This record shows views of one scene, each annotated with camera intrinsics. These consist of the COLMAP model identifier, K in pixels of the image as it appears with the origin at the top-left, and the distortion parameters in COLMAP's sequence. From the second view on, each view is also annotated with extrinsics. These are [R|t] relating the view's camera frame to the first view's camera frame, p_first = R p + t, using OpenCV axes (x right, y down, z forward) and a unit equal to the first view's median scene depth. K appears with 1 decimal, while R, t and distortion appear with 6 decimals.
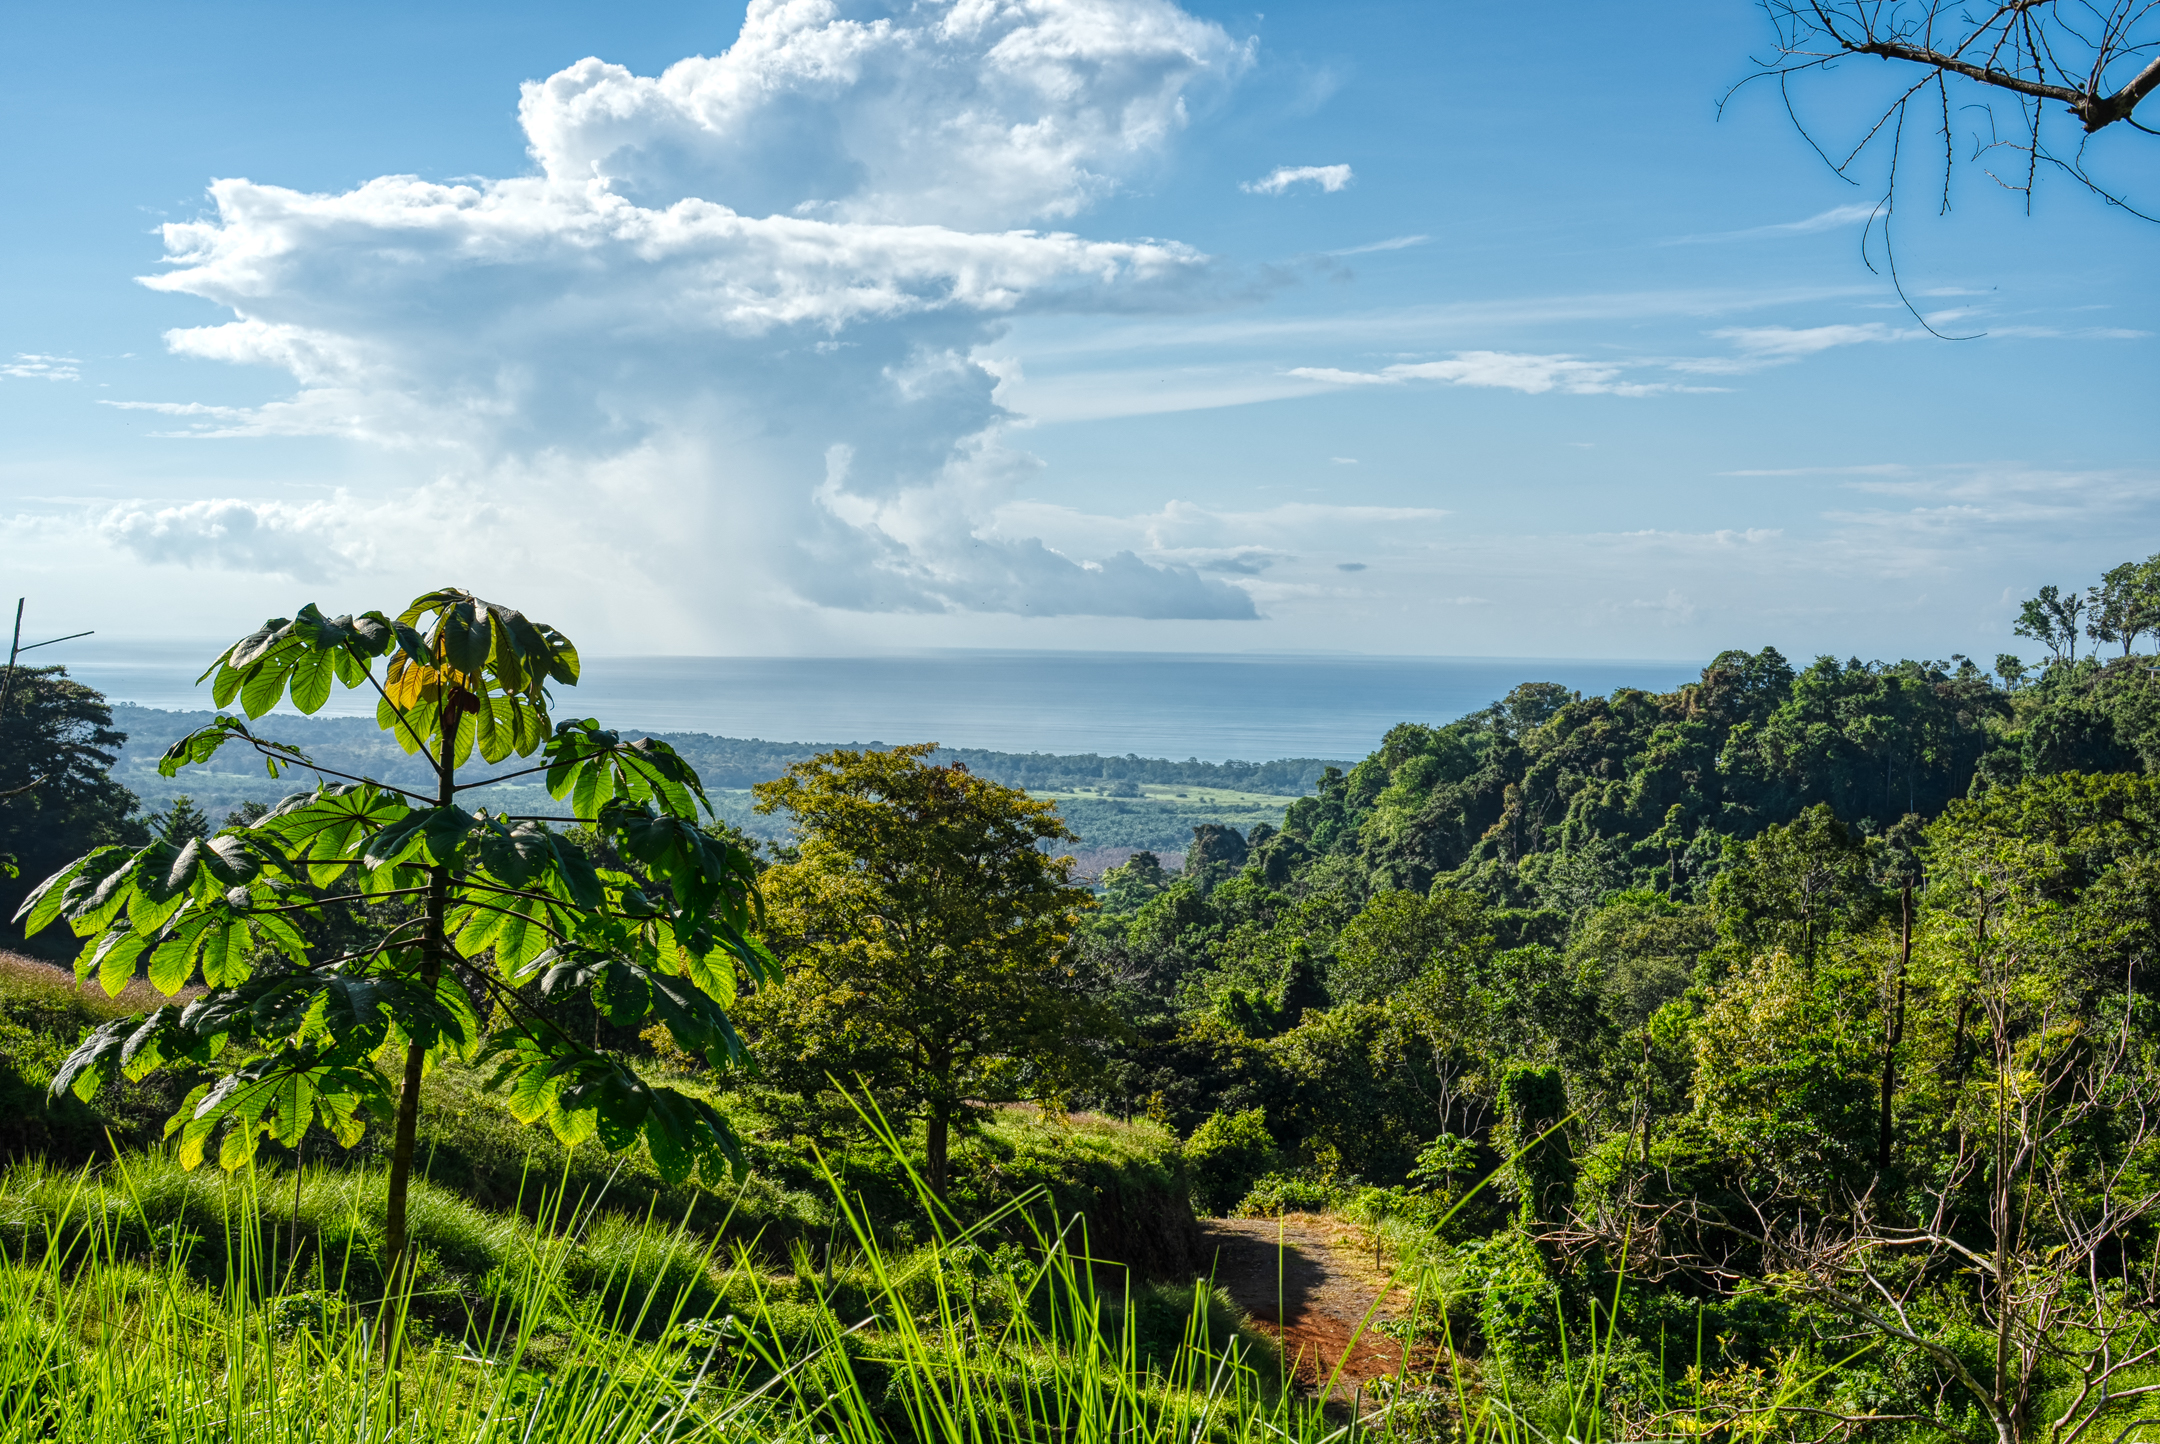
lens RADIAL K [[2981.4, 0, 1076.3], [0, 2981.4, 762.4], [0, 0, 1]] dist [0.010095, 0.000000]
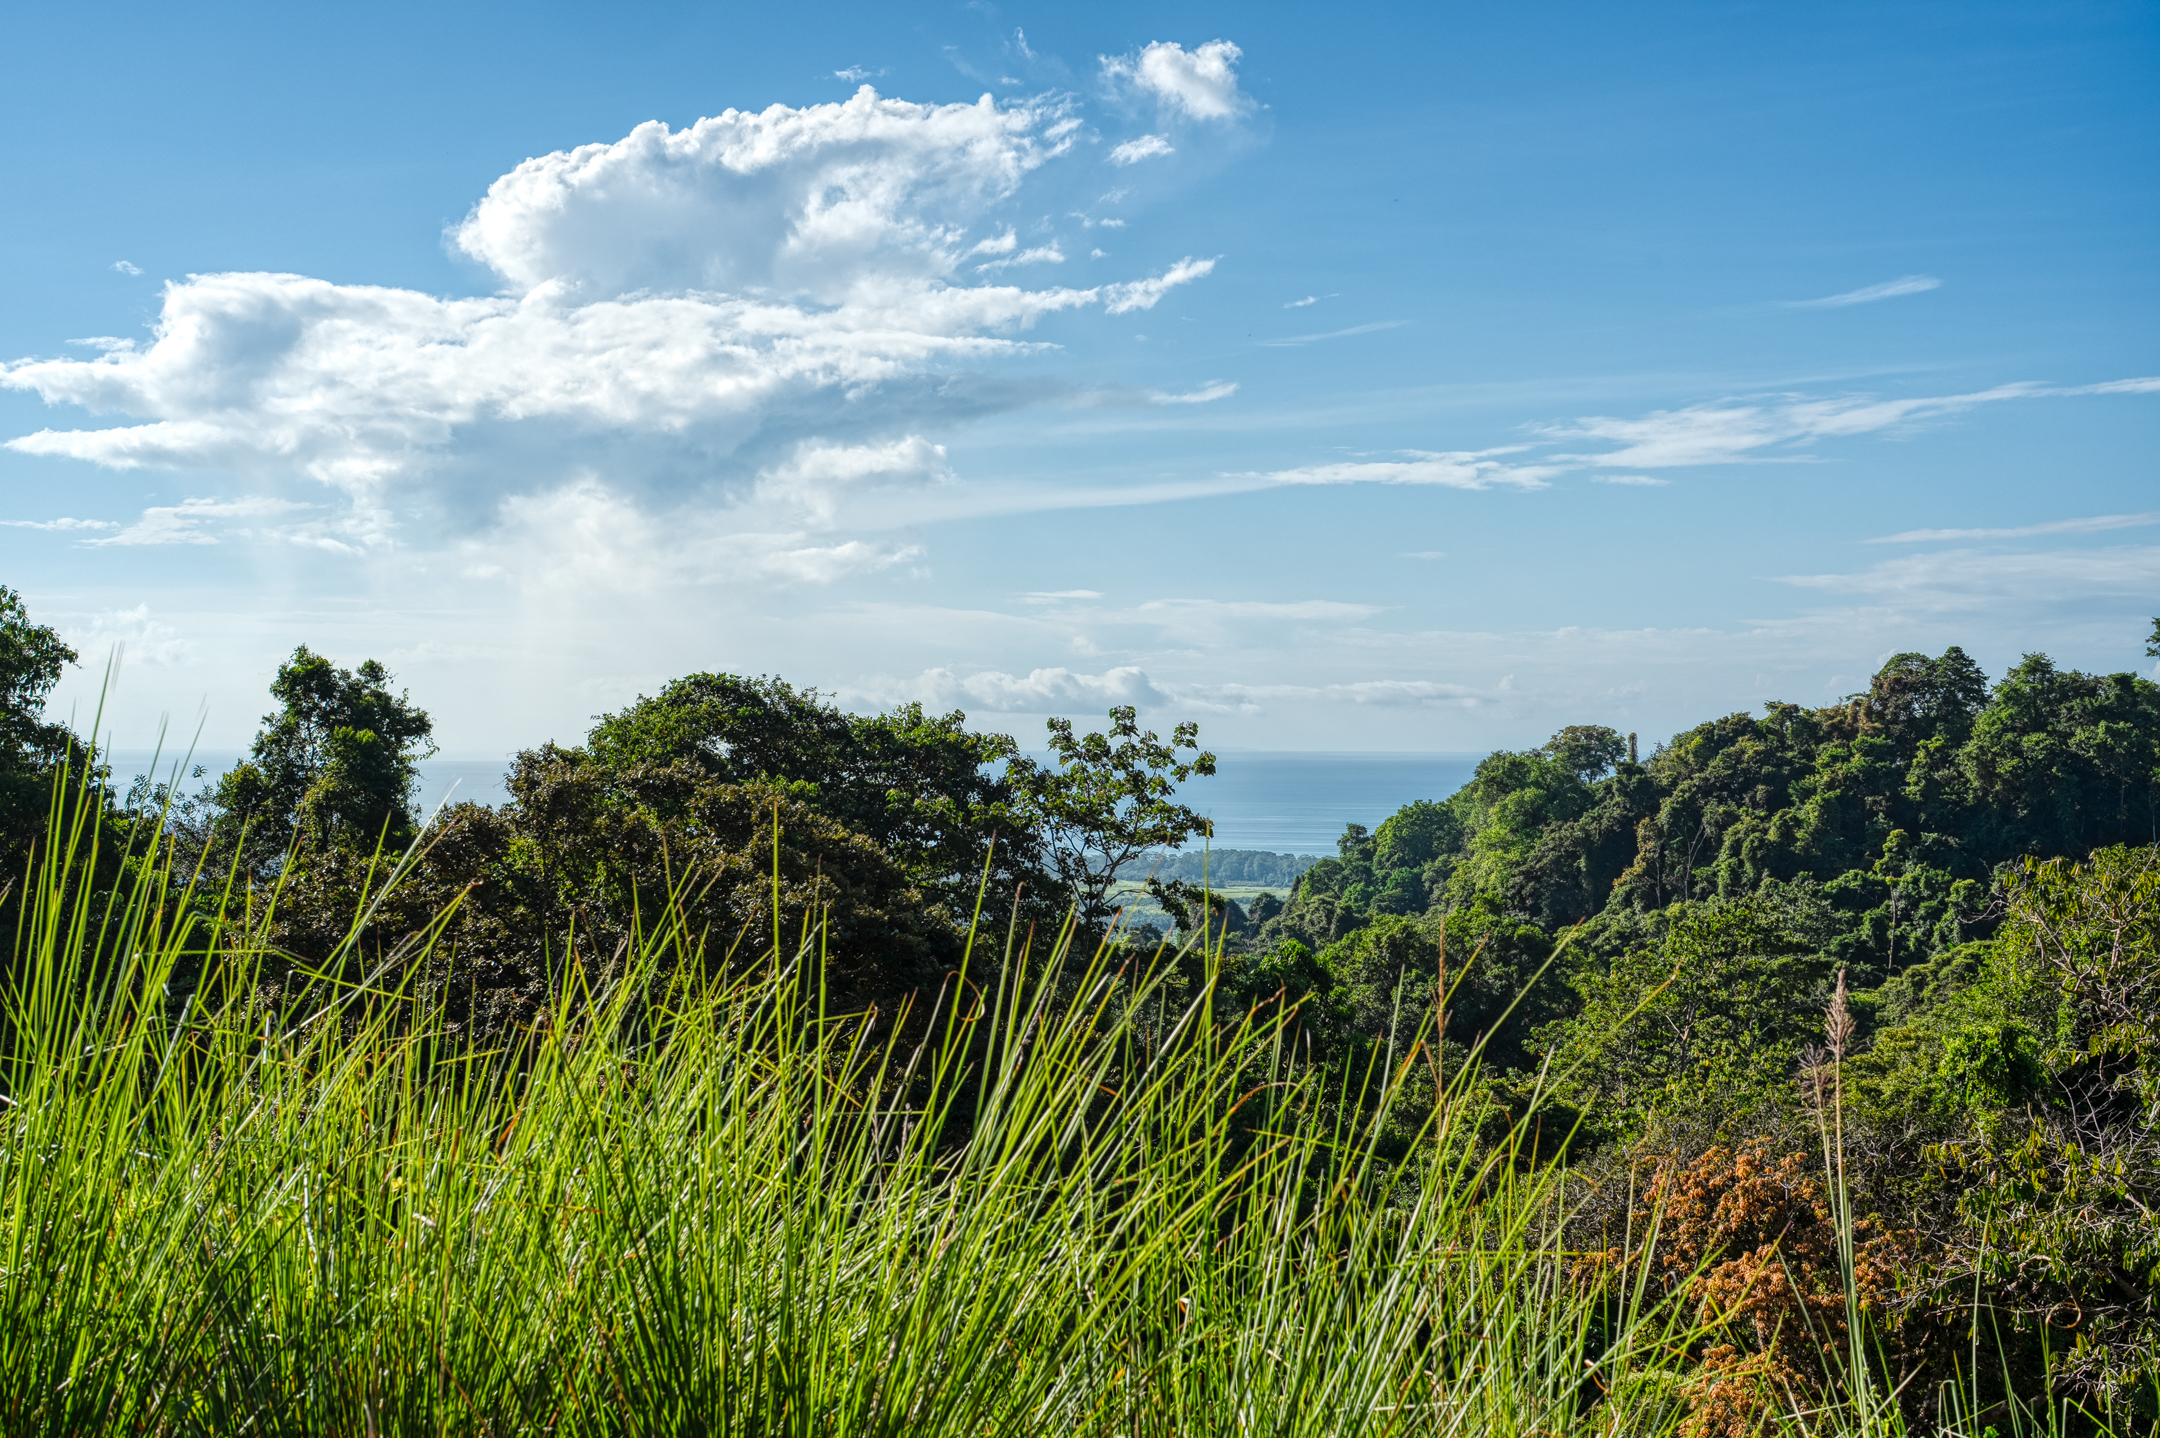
lens RADIAL K [[2981.4, 0, 1091.1], [0, 2981.4, 726.3], [0, 0, 1]] dist [0.010095, 0.000000]
pose [[0.999054, -0.013639, 0.041284, -0.030754], [0.015525, 0.998834, -0.045716, 0.012906], [-0.040612, 0.046314, 0.998101, 0.140061]]
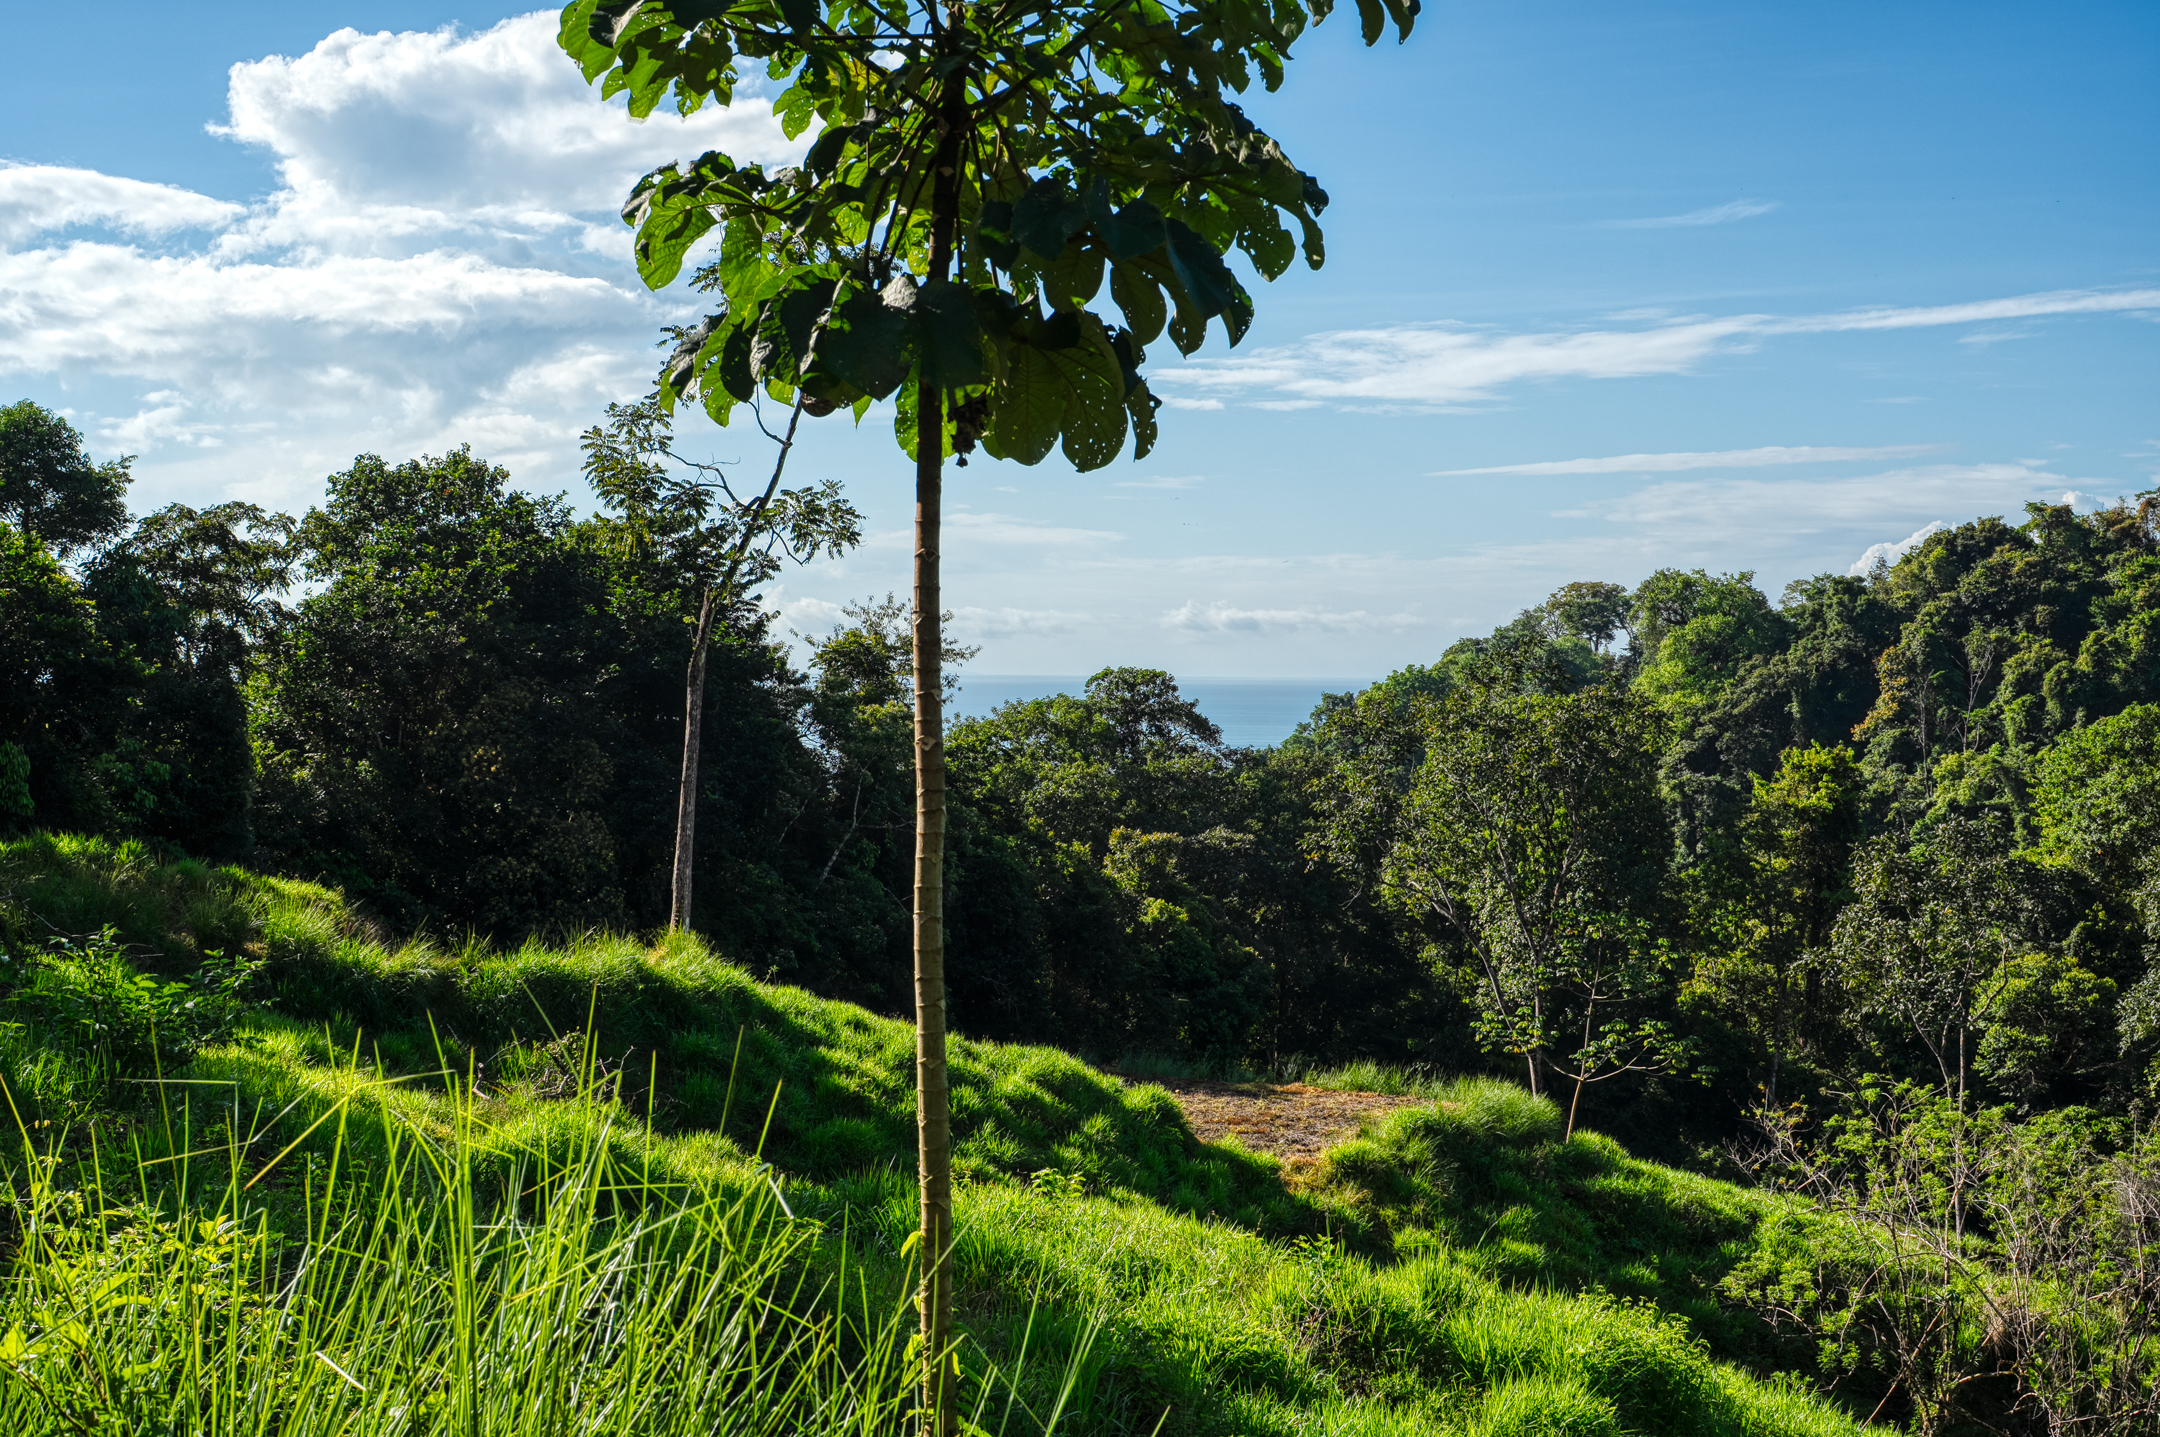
lens RADIAL K [[2981.4, 0, 1076.6], [0, 2981.4, 695.9], [0, 0, 1]] dist [0.010095, 0.000000]
pose [[0.993421, -0.007207, 0.114288, -0.075031], [0.010781, 0.999471, -0.030681, 0.026540], [-0.114007, 0.031712, 0.992974, 0.295095]]
